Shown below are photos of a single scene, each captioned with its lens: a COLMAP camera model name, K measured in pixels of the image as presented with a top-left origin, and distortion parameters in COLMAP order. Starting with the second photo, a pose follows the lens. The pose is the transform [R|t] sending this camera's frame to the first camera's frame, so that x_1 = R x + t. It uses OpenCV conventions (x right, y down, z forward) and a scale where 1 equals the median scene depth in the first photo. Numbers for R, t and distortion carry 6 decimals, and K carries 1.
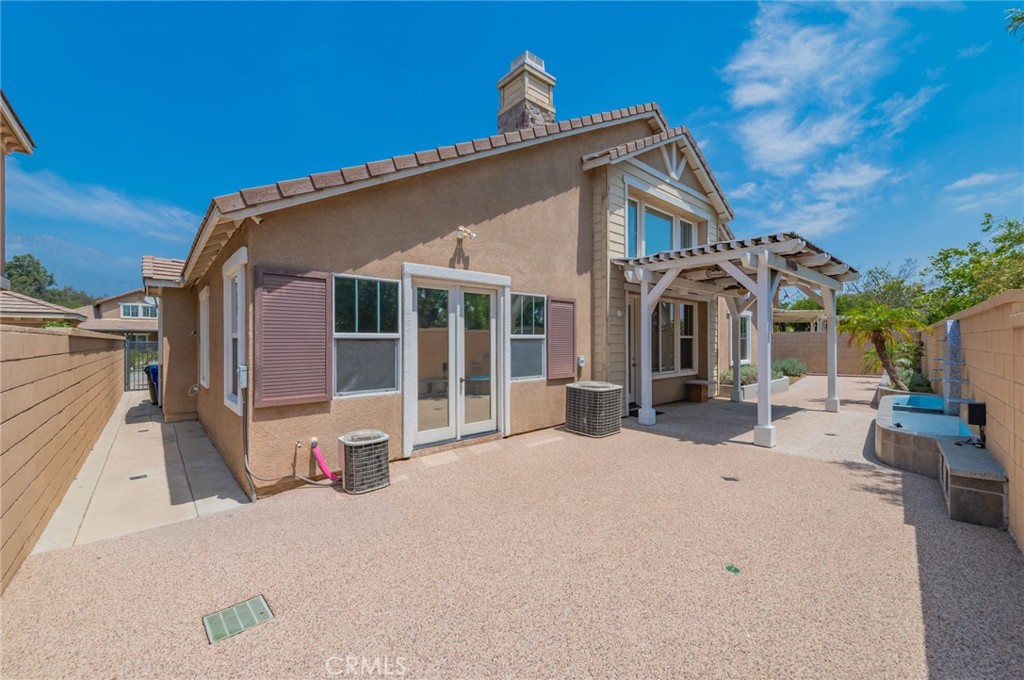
lens RADIAL K [[433.8, 0, 507.3], [0, 433.8, 337.0], [0, 0, 1]] dist [0.019667, 0.000184]
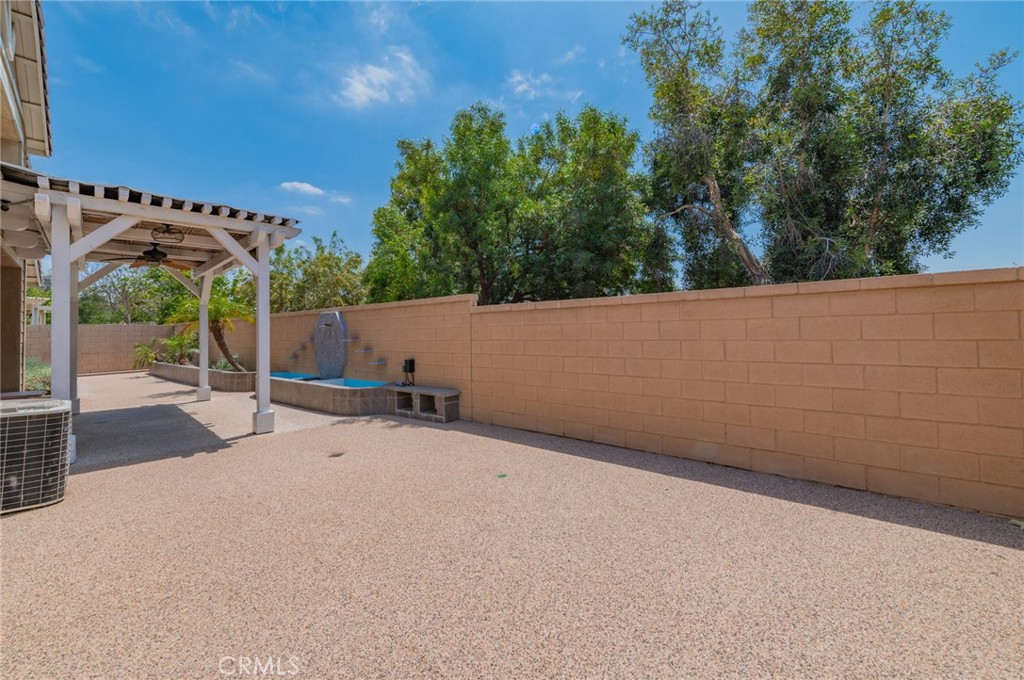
lens RADIAL K [[433.8, 0, 507.3], [0, 433.8, 337.0], [0, 0, 1]] dist [0.019667, 0.000184]
pose [[-0.138764, -0.001654, 0.990324, -0.439649], [0.013895, 0.999897, 0.003617, 0.043197], [-0.990228, 0.014263, -0.138726, 0.602808]]
